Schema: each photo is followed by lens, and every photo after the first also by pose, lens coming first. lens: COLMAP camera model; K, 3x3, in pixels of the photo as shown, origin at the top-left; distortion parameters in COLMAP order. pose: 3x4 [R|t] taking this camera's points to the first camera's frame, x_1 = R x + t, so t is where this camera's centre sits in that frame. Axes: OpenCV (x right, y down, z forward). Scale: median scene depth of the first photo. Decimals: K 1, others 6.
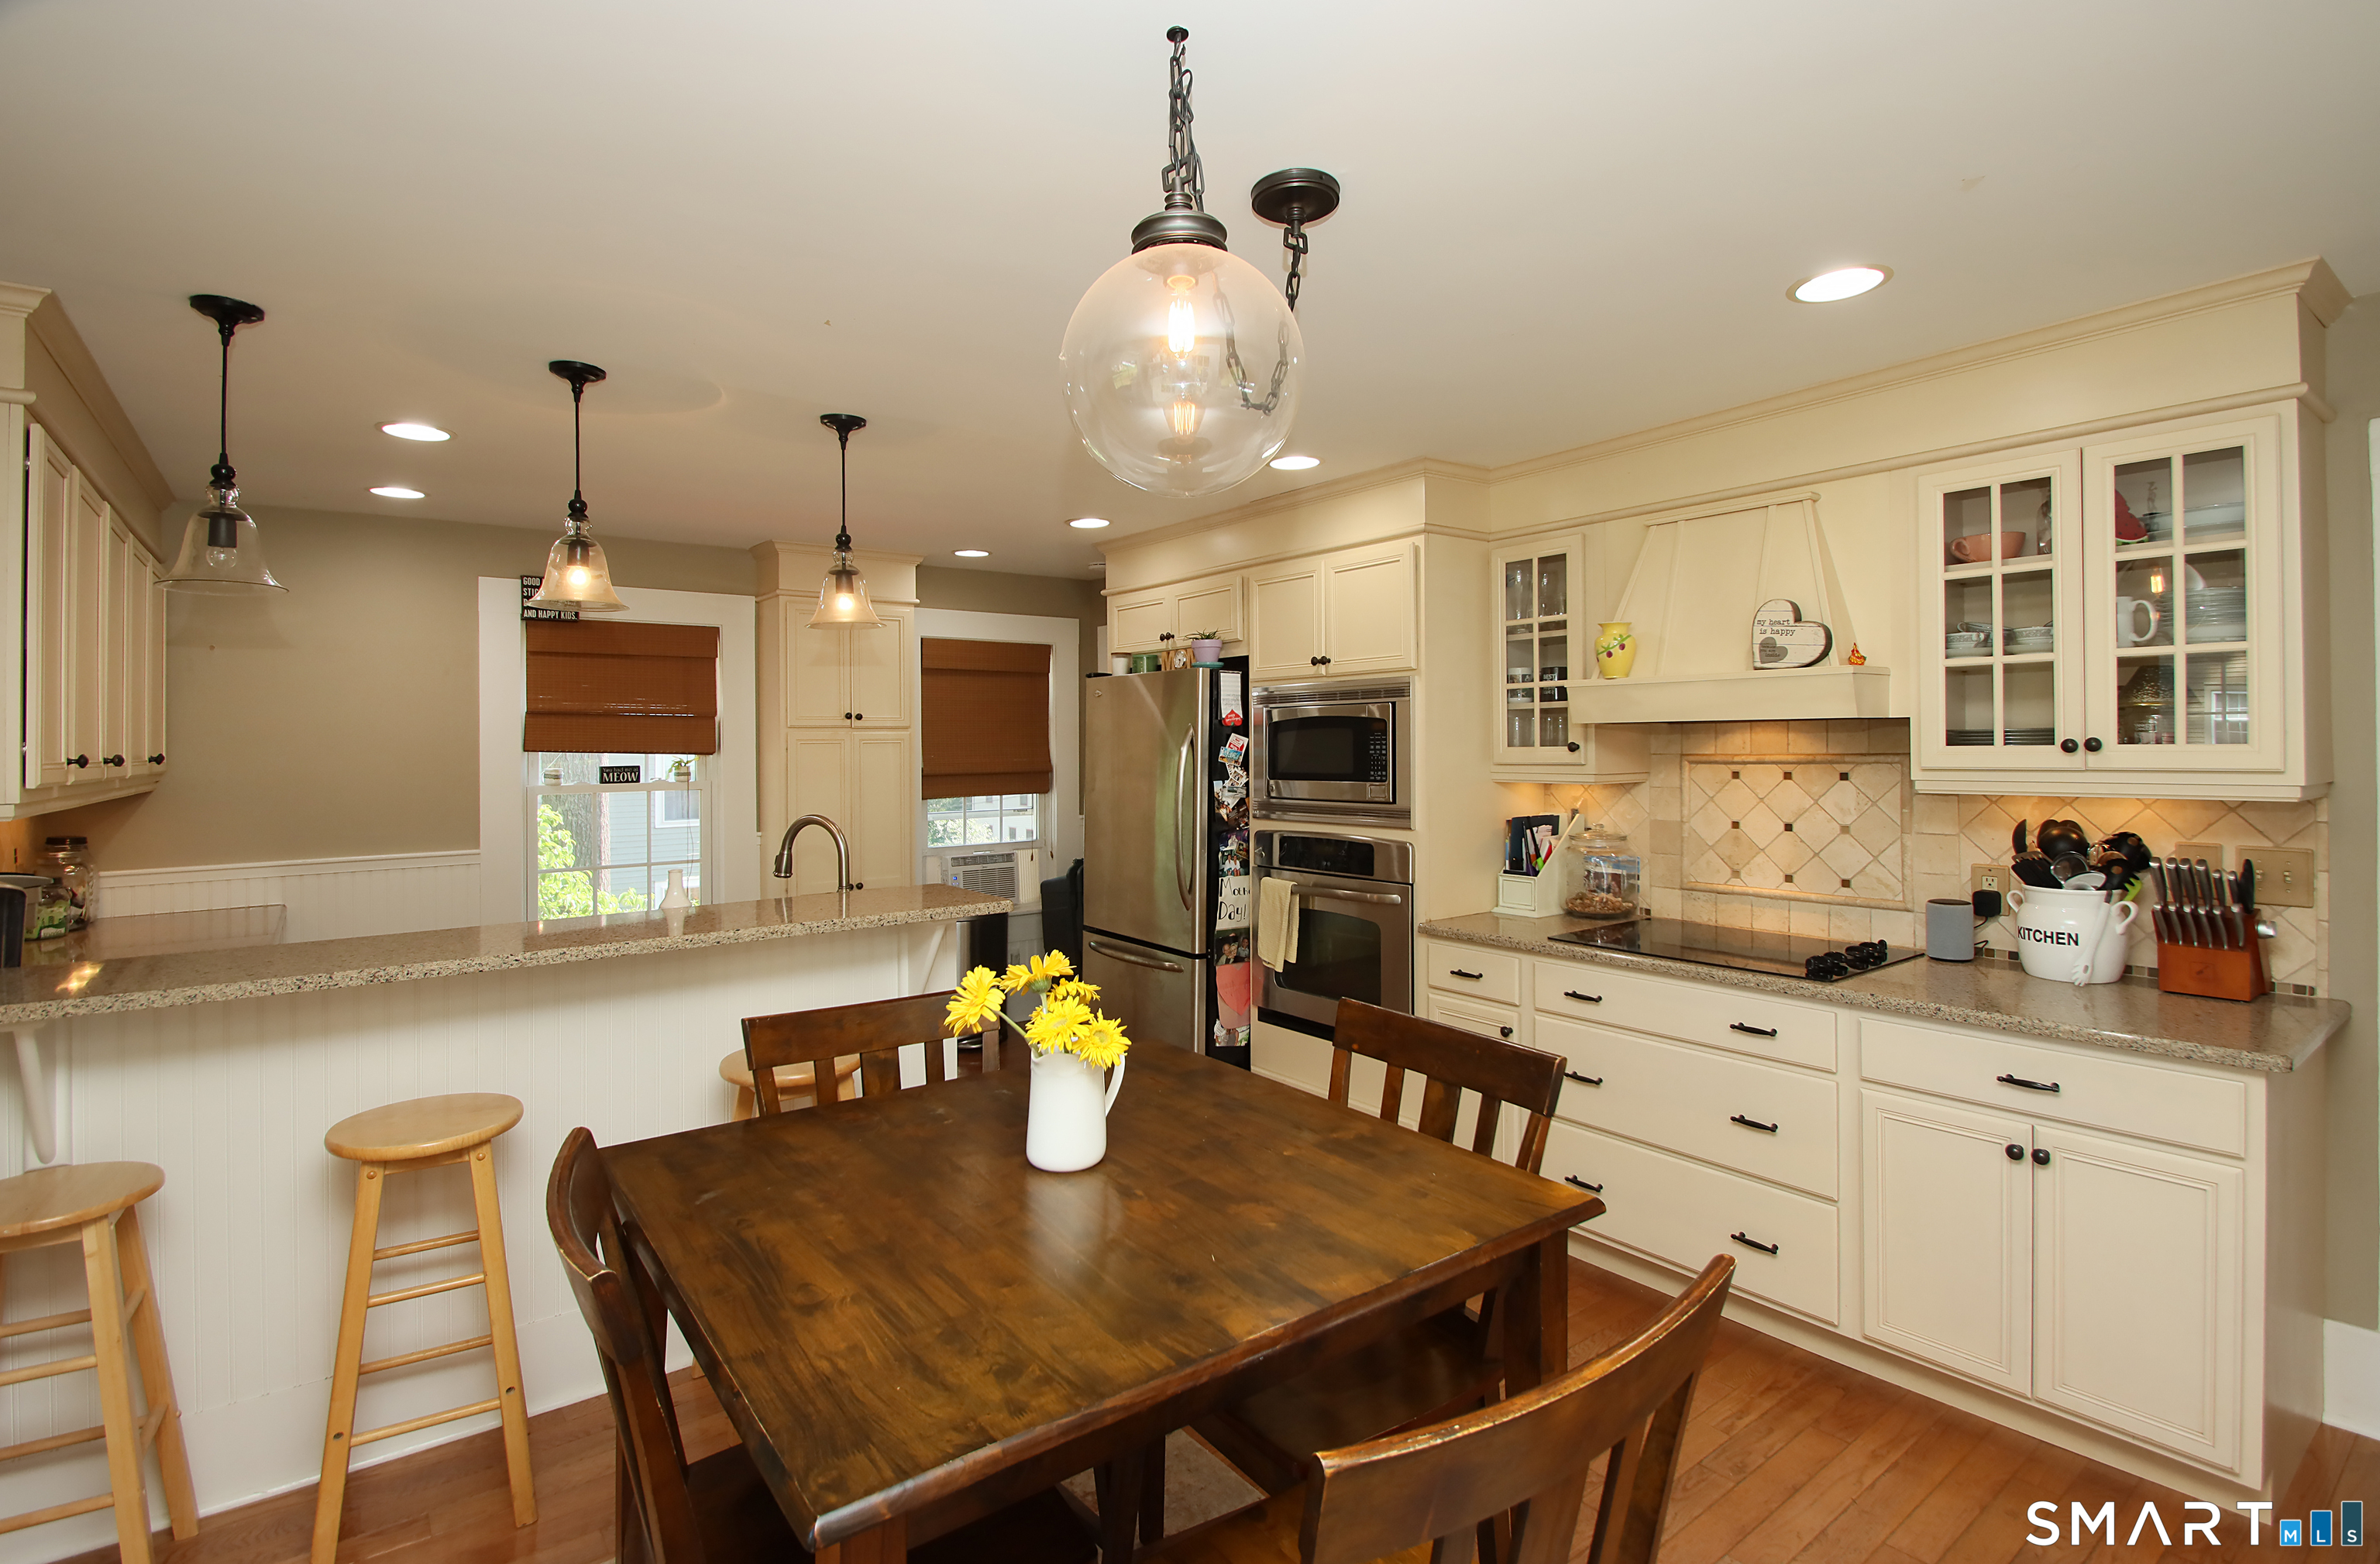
lens RADIAL K [[1103.6, 0, 1191.3], [0, 1103.6, 739.1], [0, 0, 1]] dist [0.001698, -0.011928]
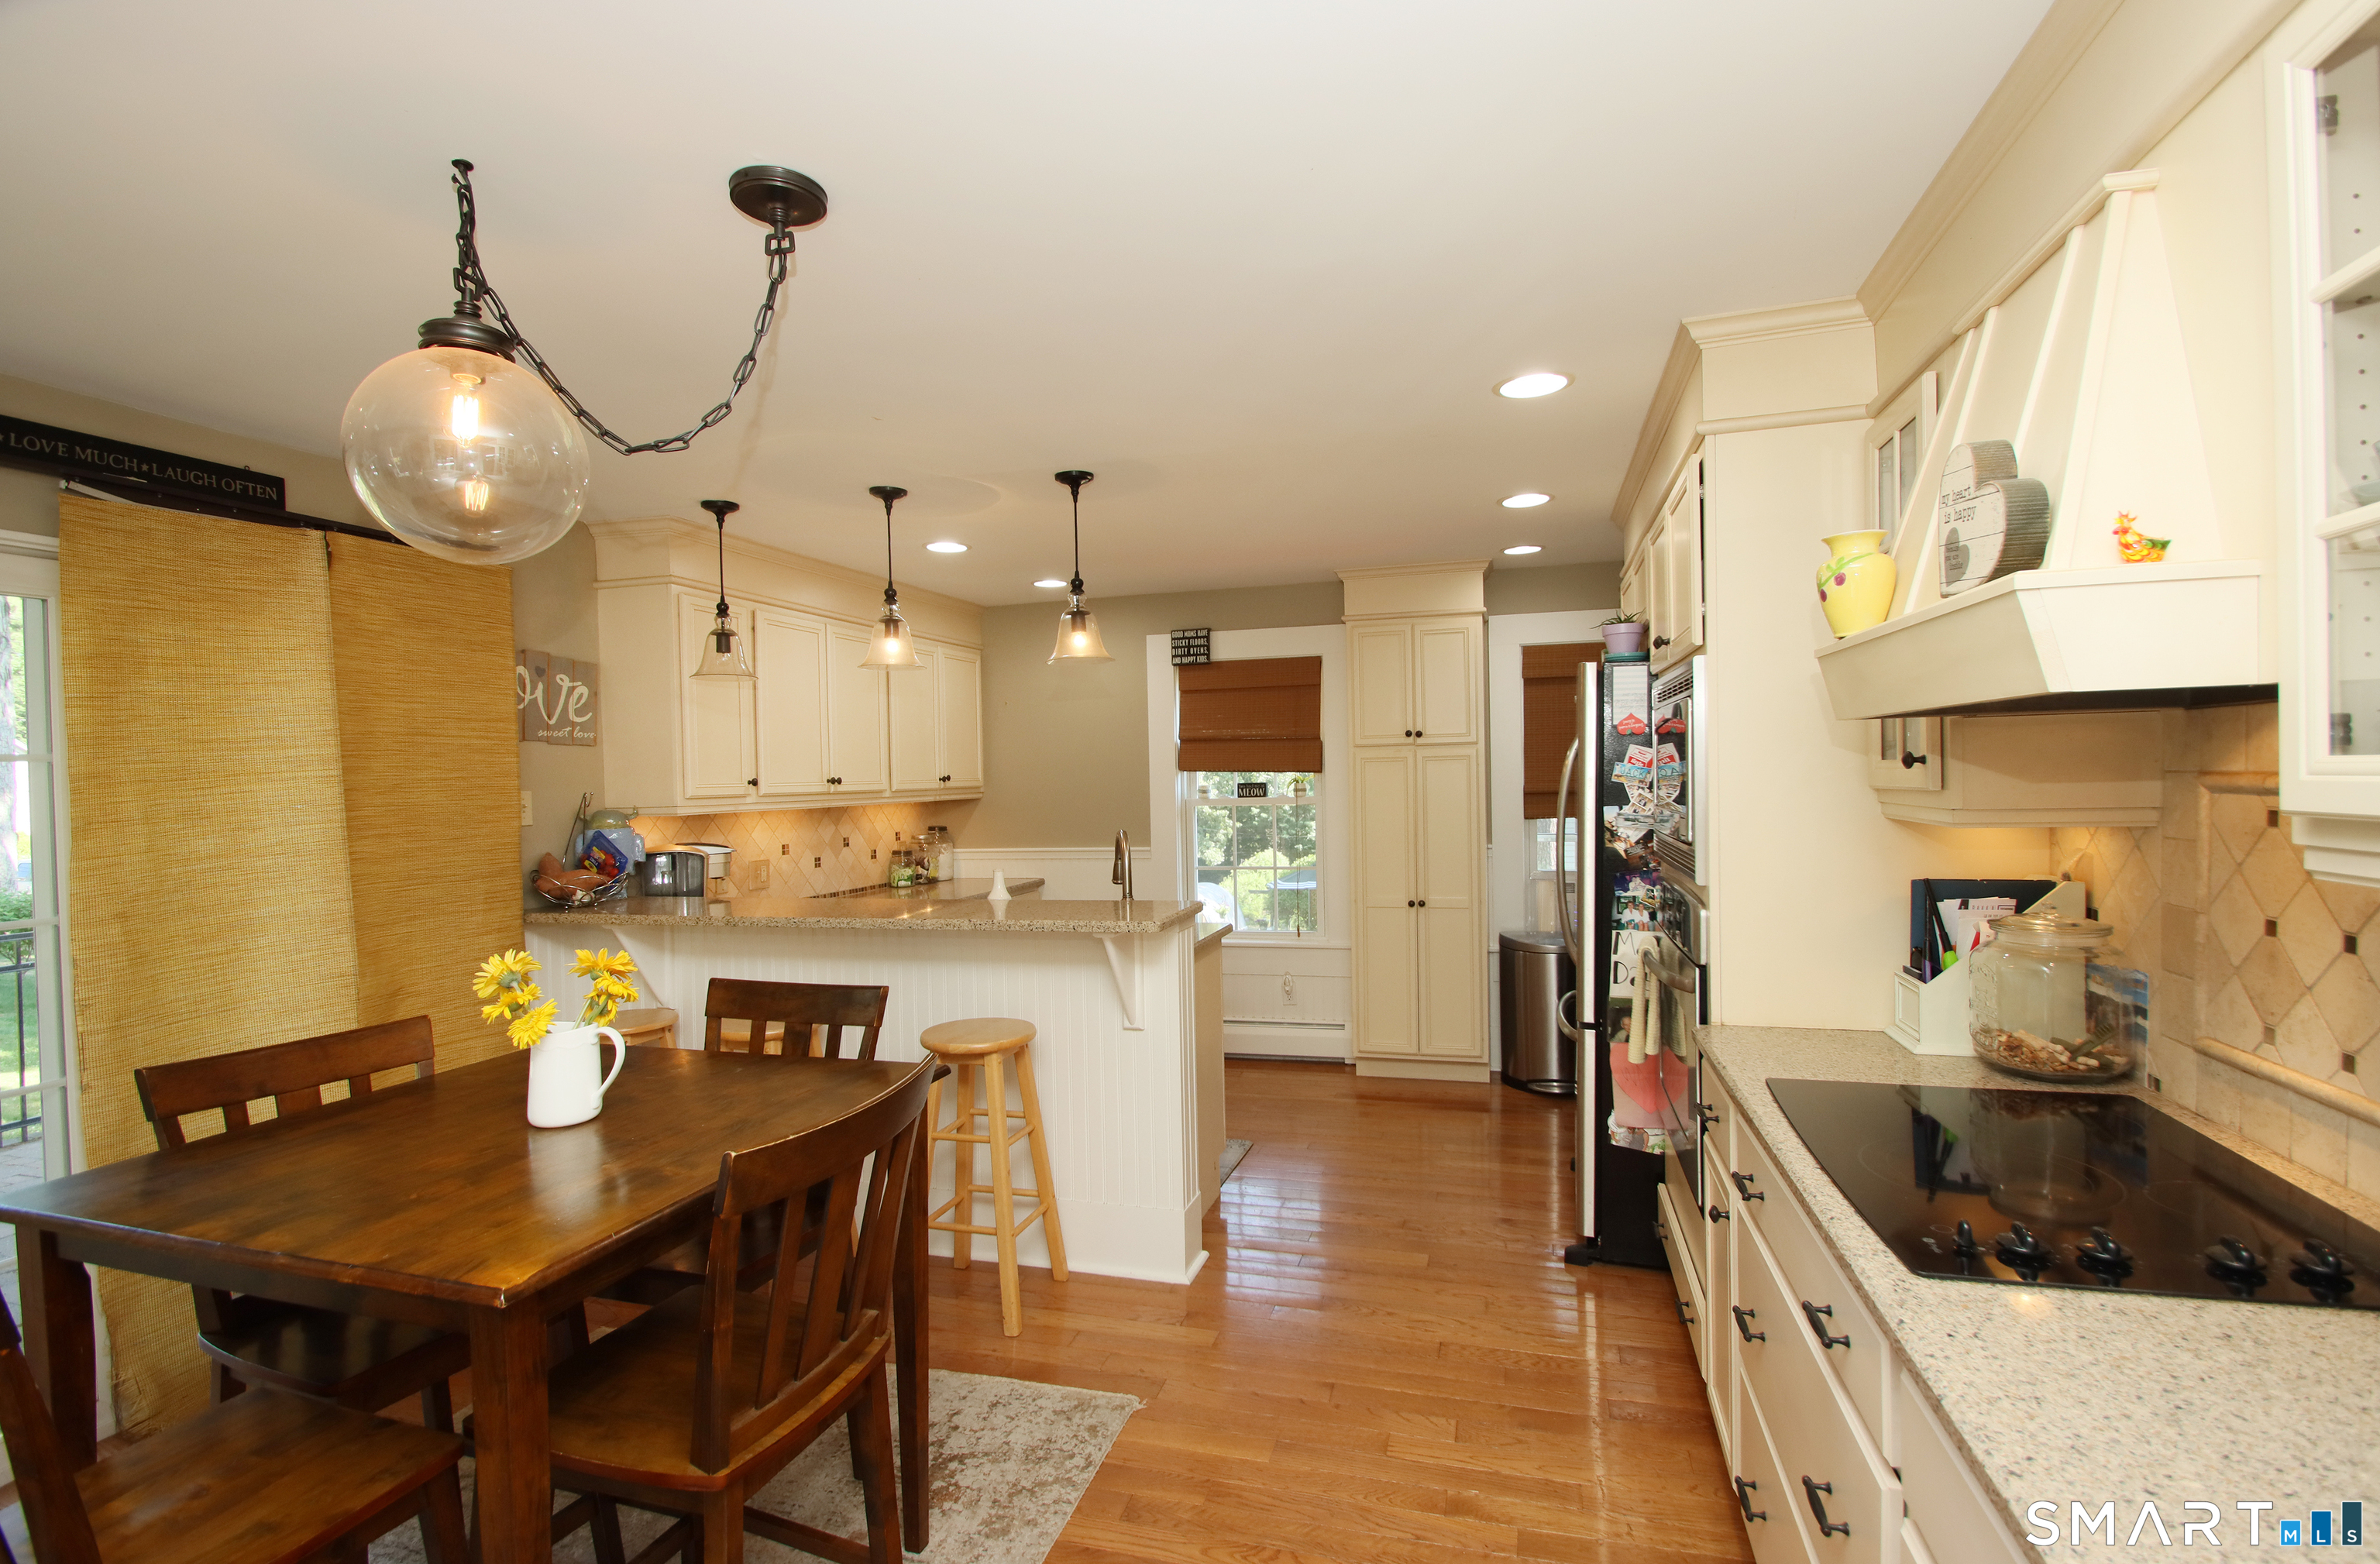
lens RADIAL K [[1103.6, 0, 1221.8], [0, 1103.6, 778.2], [0, 0, 1]] dist [0.001698, -0.011928]
pose [[0.614427, 0.001440, -0.788973, 0.468008], [0.018177, 0.999707, 0.015980, 0.000646], [0.788764, -0.024160, 0.614221, 0.305509]]
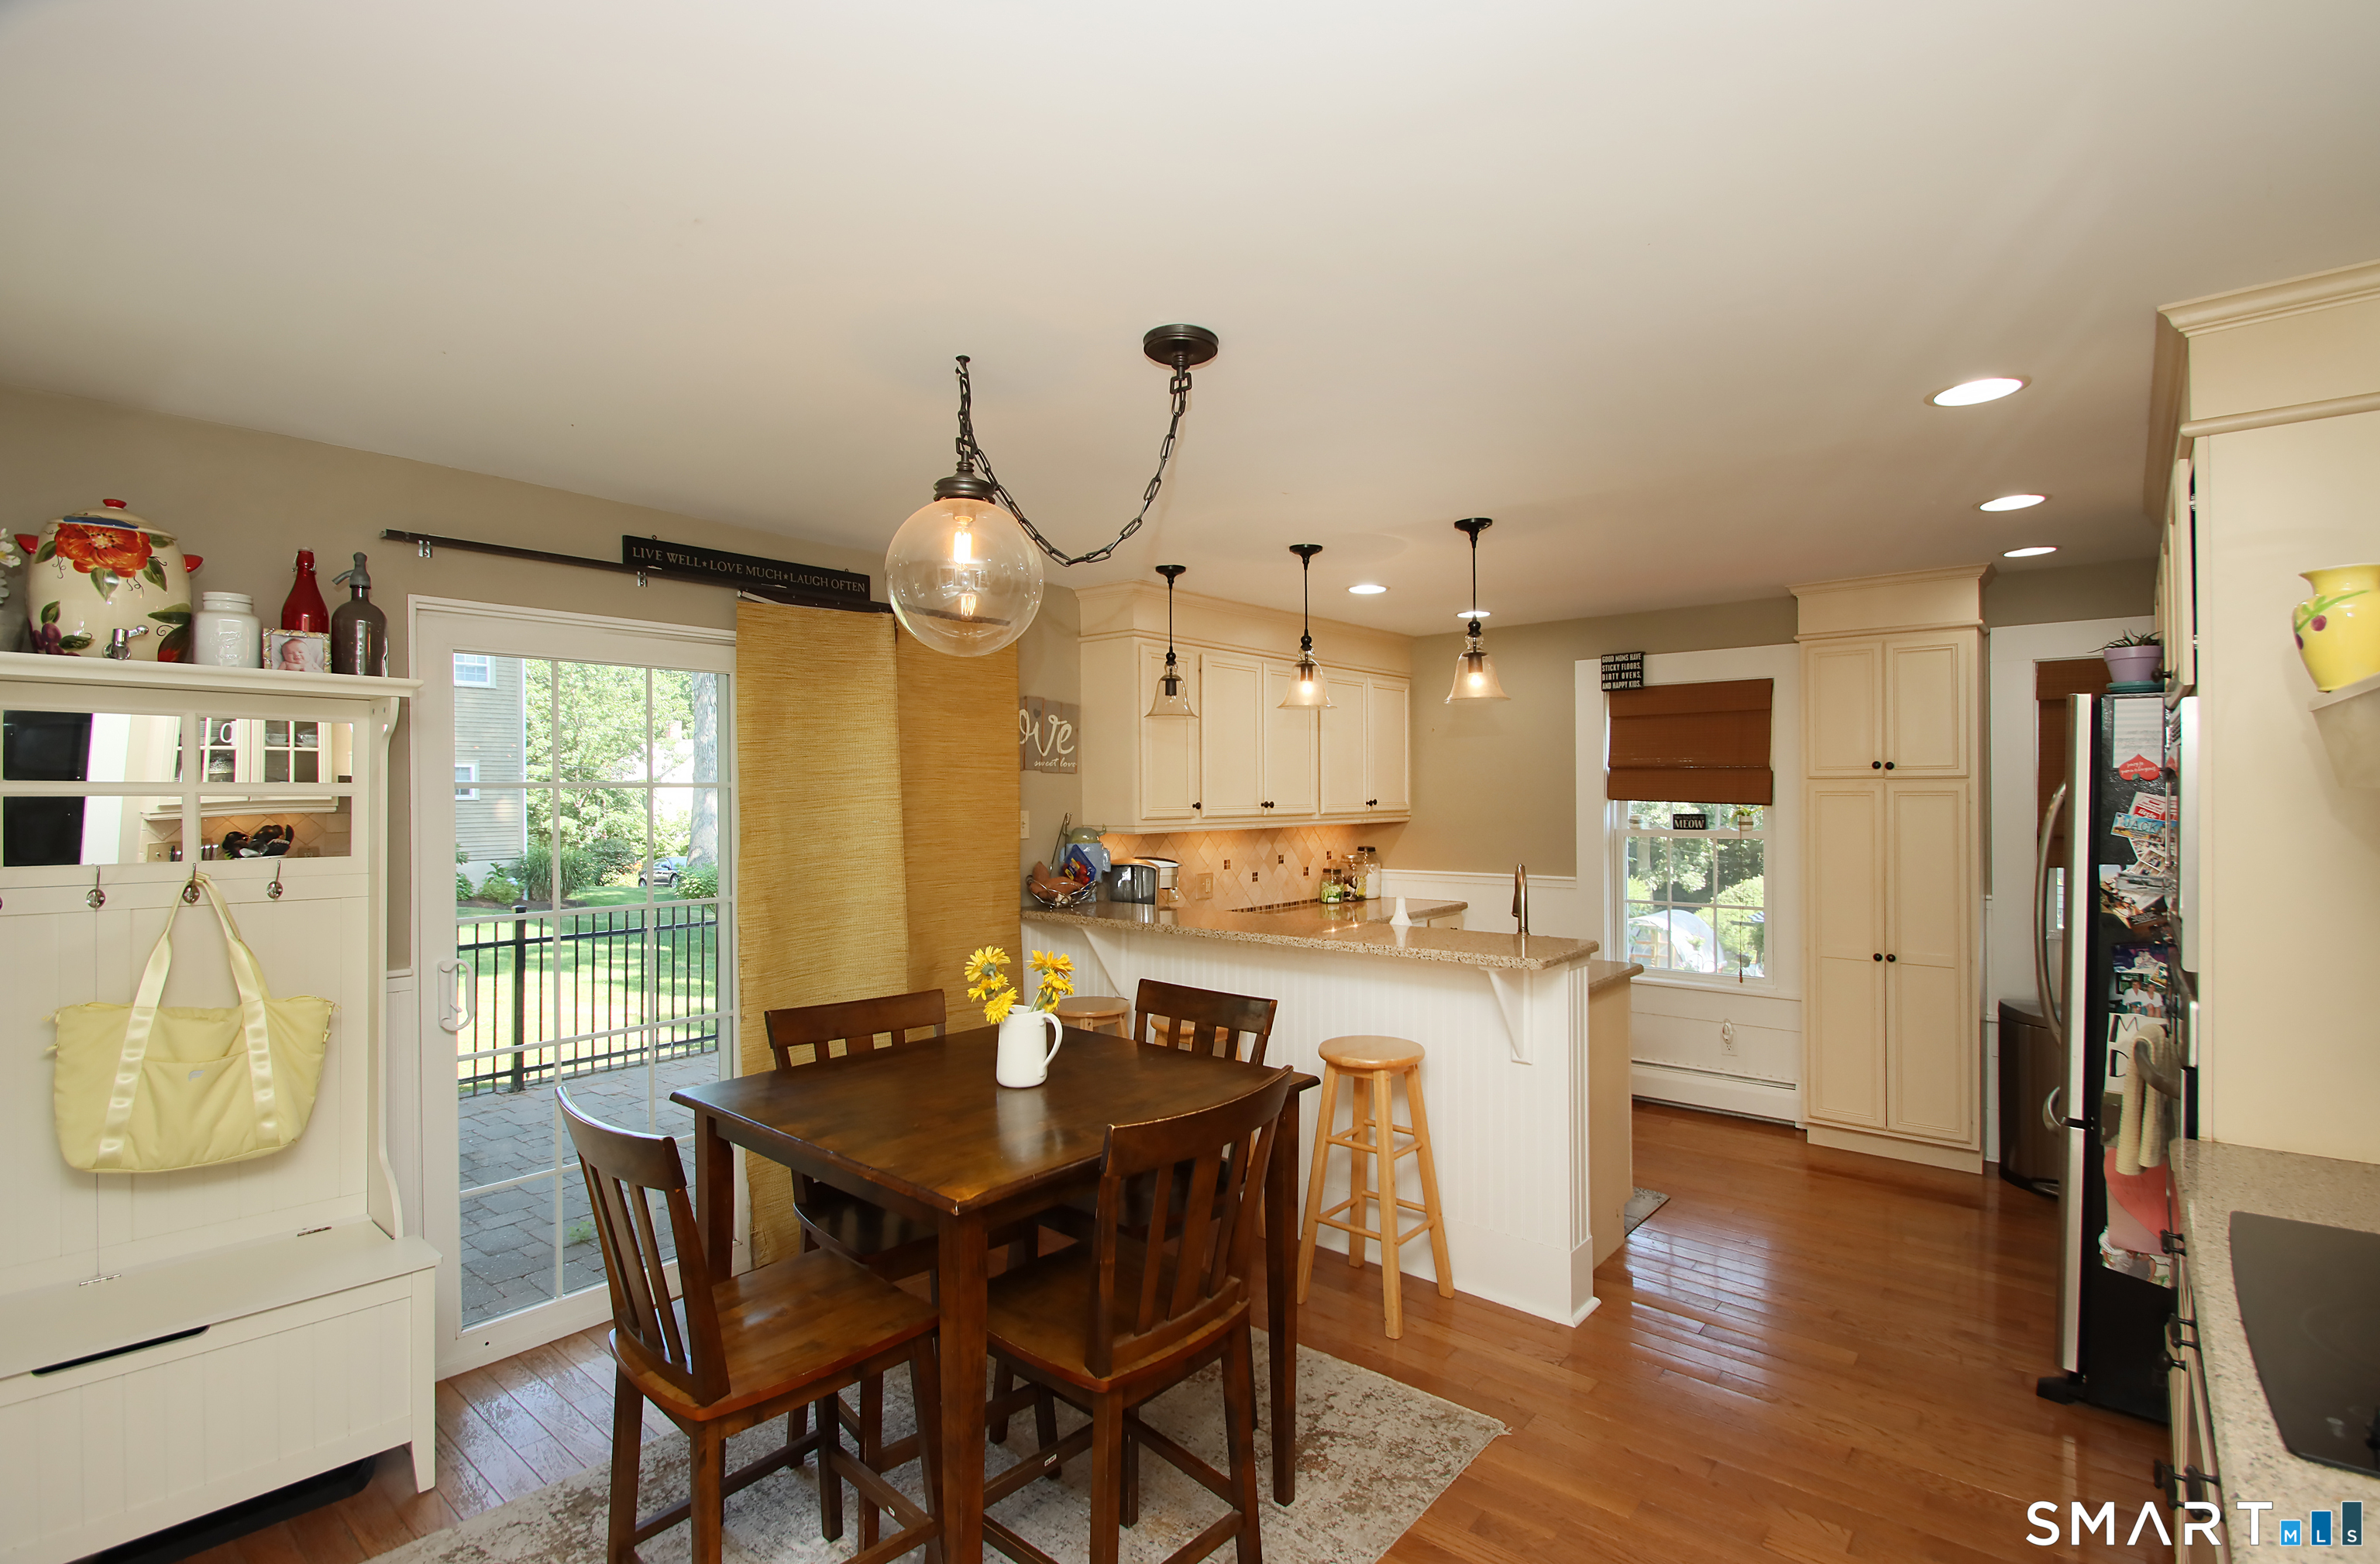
lens RADIAL K [[1103.6, 0, 1201.0], [0, 1103.6, 778.9], [0, 0, 1]] dist [0.001698, -0.011928]
pose [[0.231378, -0.001229, -0.972863, 0.531403], [0.005136, 0.999987, -0.000042, -0.015662], [0.972850, -0.004987, 0.231381, 0.325104]]
